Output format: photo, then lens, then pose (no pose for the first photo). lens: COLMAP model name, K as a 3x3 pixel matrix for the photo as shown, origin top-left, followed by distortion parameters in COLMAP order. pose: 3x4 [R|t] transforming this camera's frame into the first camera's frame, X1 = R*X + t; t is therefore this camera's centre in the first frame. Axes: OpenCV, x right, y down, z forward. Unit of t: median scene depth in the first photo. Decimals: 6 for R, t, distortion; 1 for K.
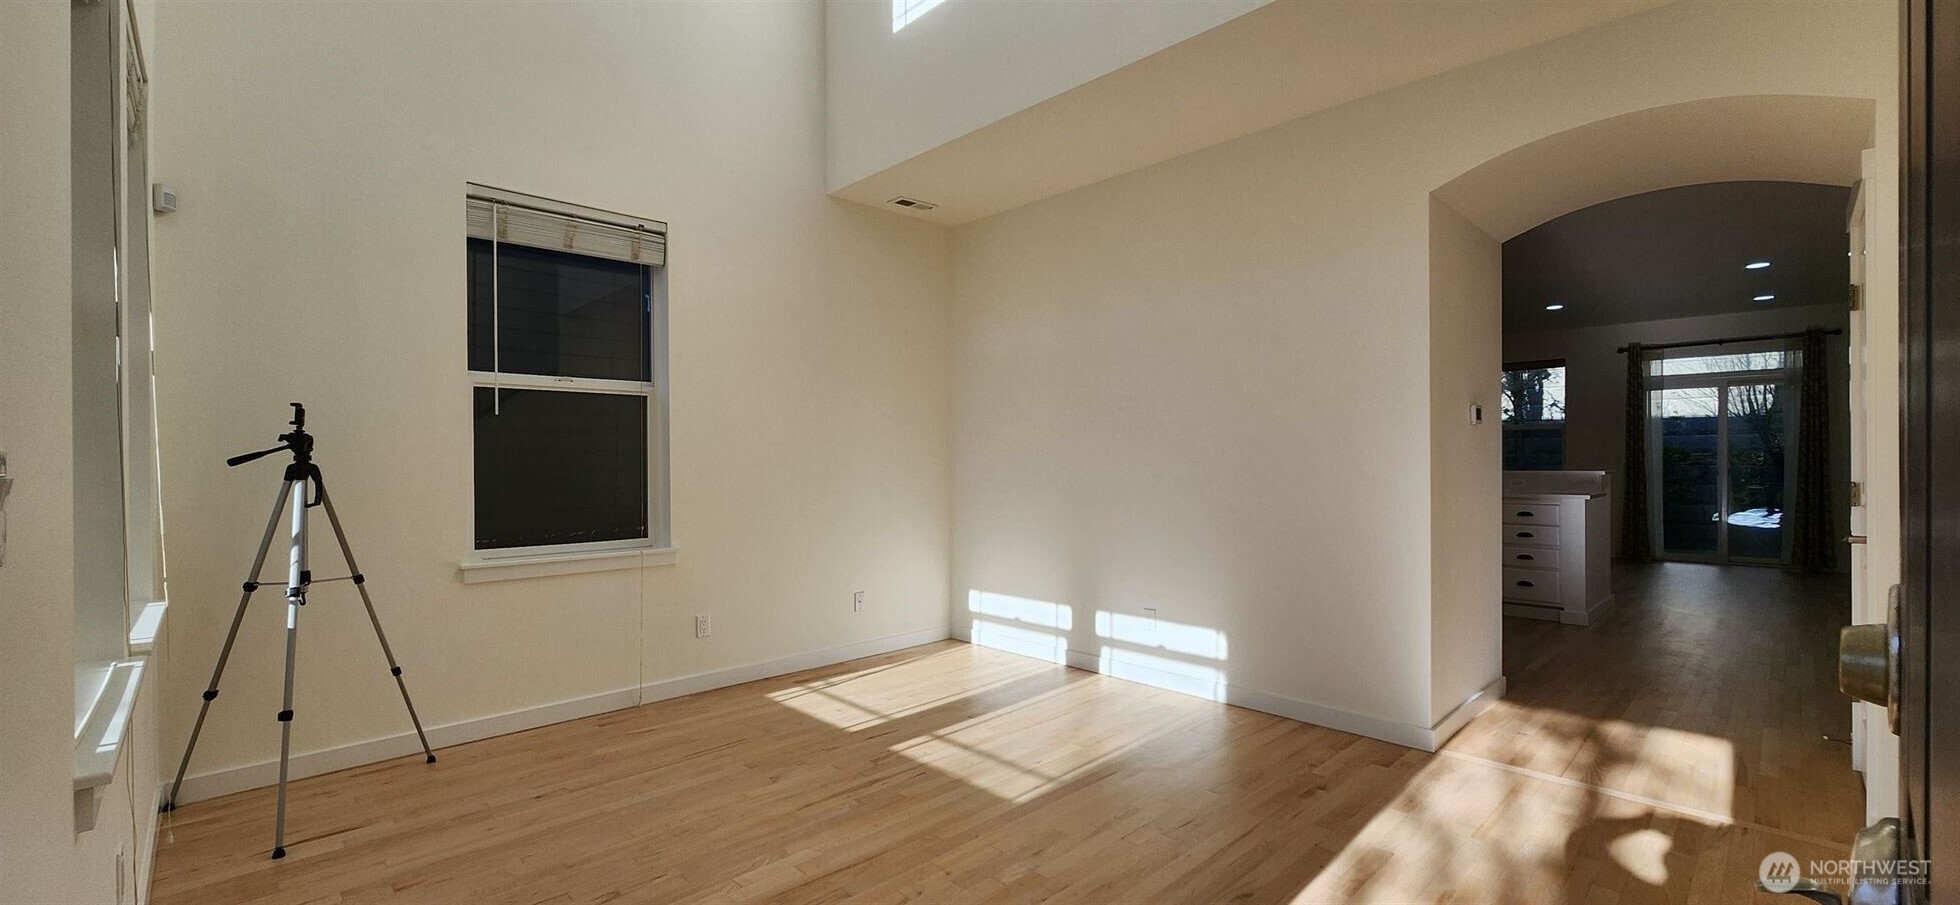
lens RADIAL K [[794.4, 0, 982.2], [0, 794.4, 463.6], [0, 0, 1]] dist [0.000603, -0.000005]
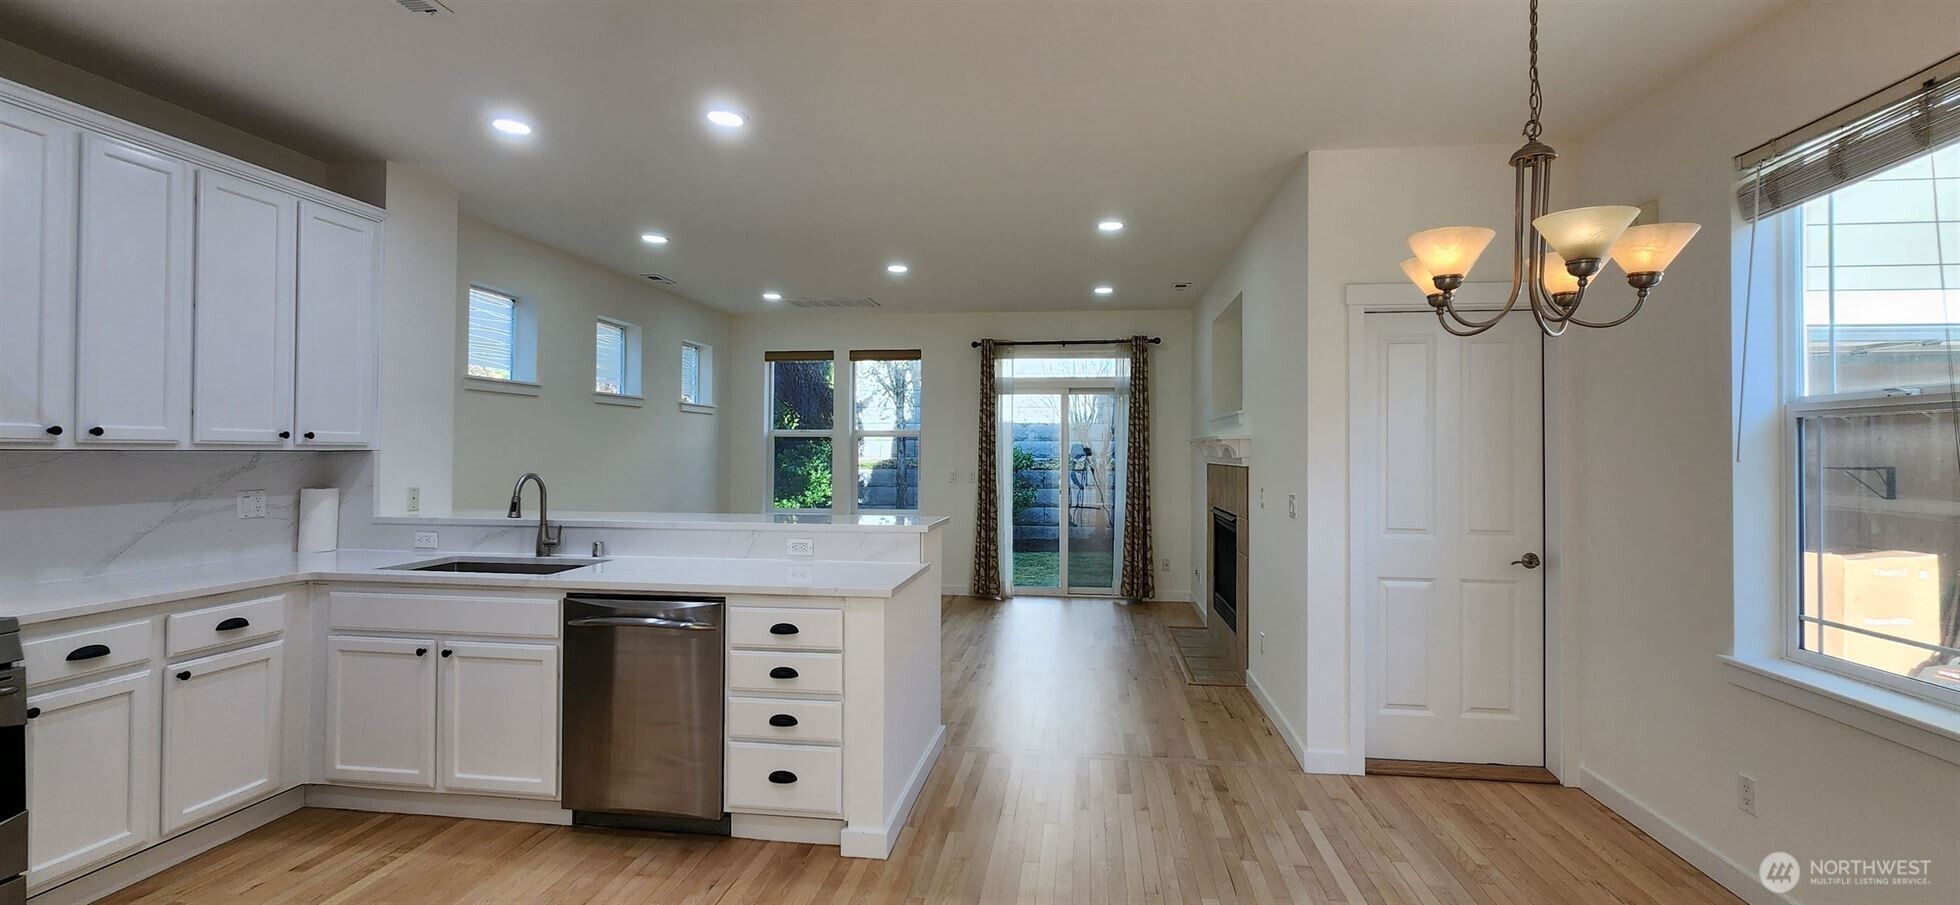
lens RADIAL K [[801.4, 0, 985.8], [0, 801.4, 444.6], [0, 0, 1]] dist [0.003211, -0.000200]
pose [[0.783560, 0.014375, 0.621150, 0.309908], [-0.006508, 0.999867, -0.014930, -0.027160], [-0.621282, 0.007656, 0.783550, 0.355951]]
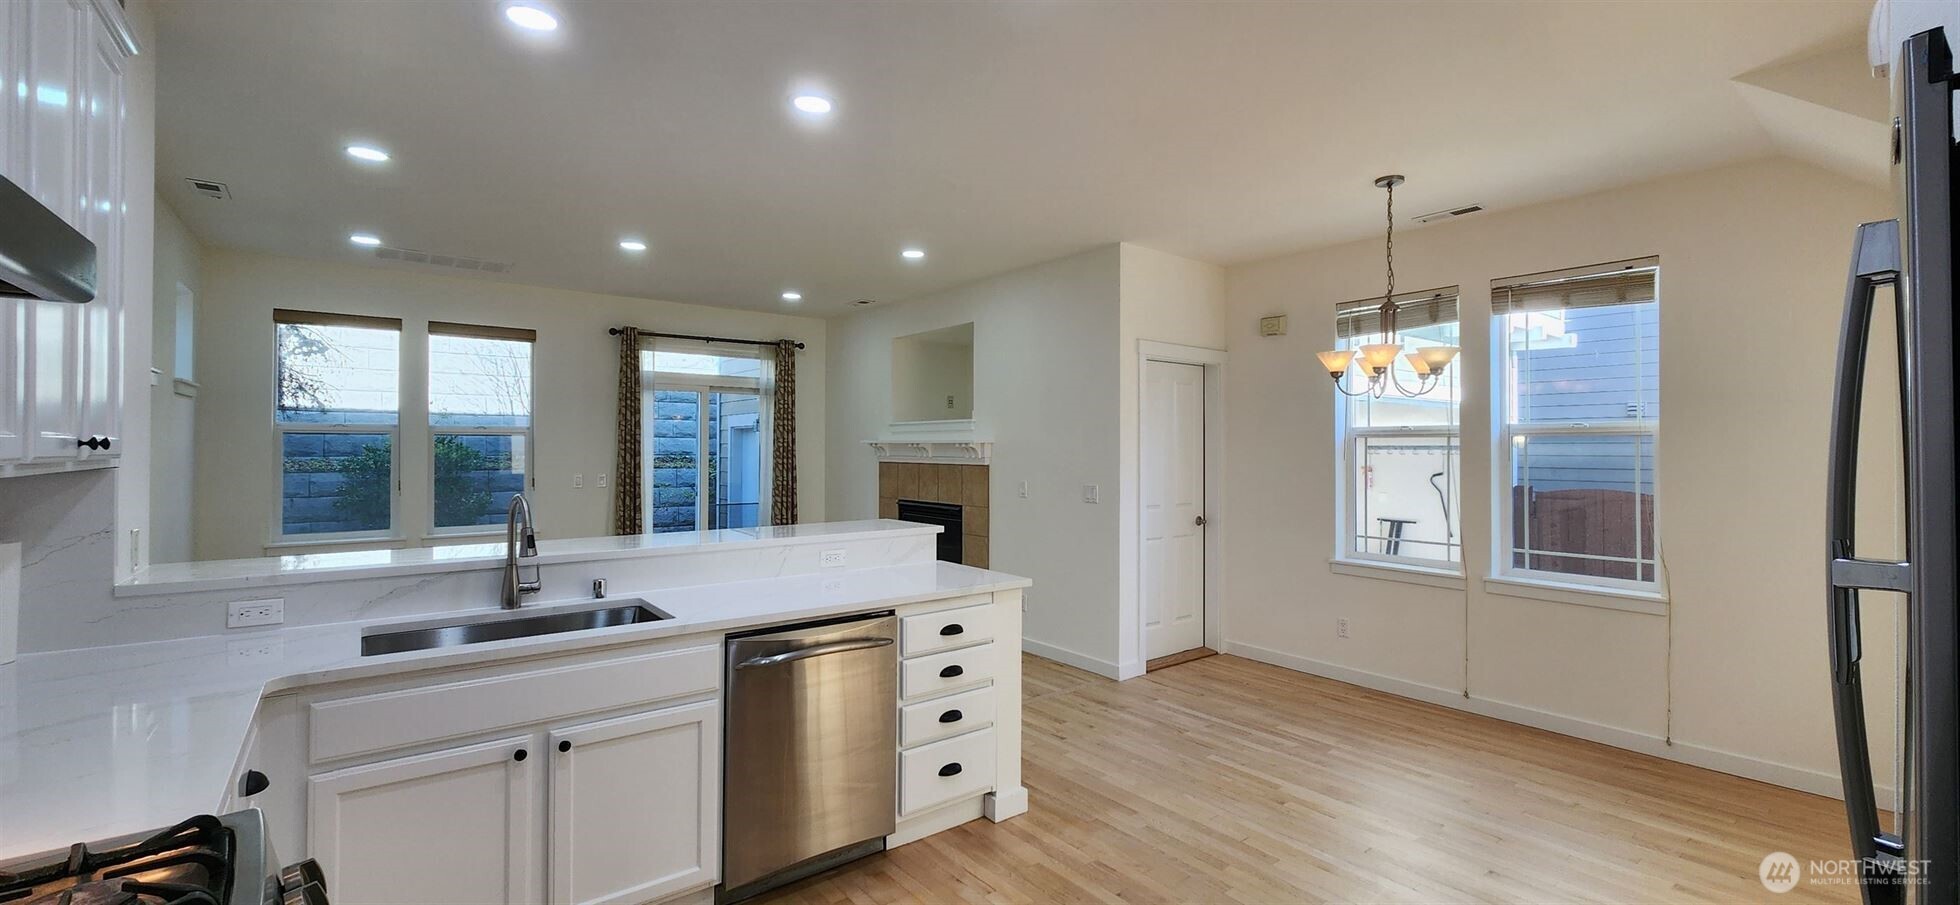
lens RADIAL K [[801.4, 0, 985.8], [0, 801.4, 444.6], [0, 0, 1]] dist [0.003211, -0.000200]
pose [[0.103684, 0.008135, 0.994577, 0.111810], [0.001300, 0.999965, -0.008315, -0.033173], [-0.994609, 0.002155, 0.103670, 0.606096]]
